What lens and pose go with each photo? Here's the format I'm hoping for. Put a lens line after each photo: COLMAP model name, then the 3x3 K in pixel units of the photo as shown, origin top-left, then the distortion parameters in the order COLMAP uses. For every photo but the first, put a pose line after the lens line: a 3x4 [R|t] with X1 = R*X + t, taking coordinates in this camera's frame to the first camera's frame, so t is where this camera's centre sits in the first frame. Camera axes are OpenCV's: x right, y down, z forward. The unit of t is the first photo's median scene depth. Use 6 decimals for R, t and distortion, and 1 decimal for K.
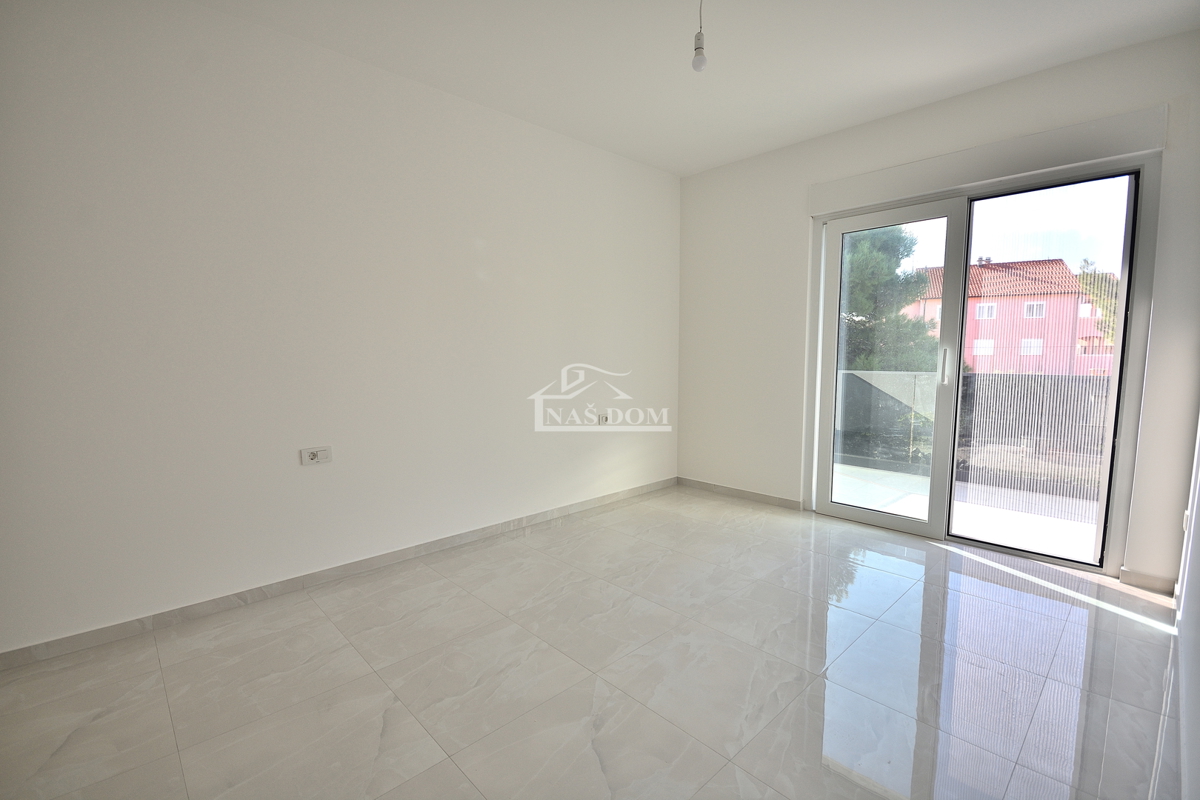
lens RADIAL K [[527.1, 0, 608.7], [0, 527.1, 407.9], [0, 0, 1]] dist [0.007608, -0.009864]
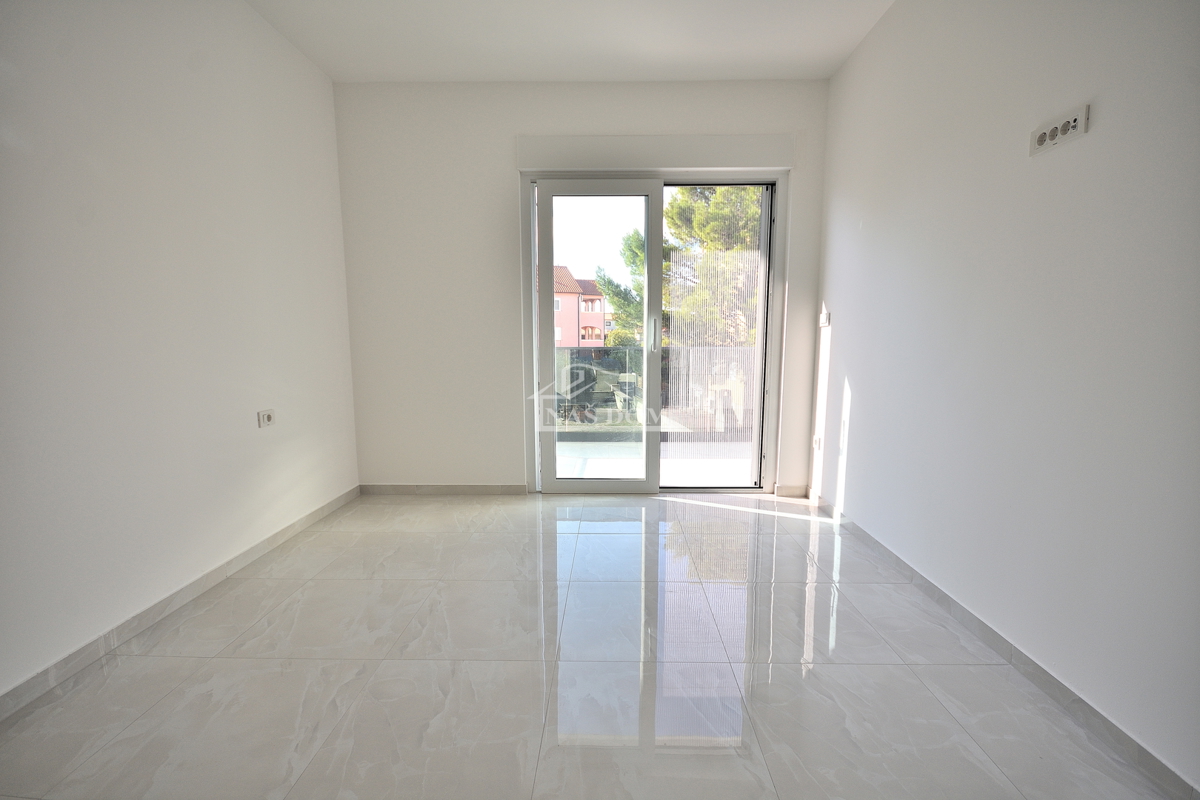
lens RADIAL K [[527.1, 0, 591.4], [0, 527.1, 401.1], [0, 0, 1]] dist [0.007608, -0.009864]
pose [[0.679417, -0.070968, 0.730313, -0.227972], [0.063552, 0.997263, 0.037786, 0.006063], [-0.730995, 0.020740, 0.682067, 0.304976]]
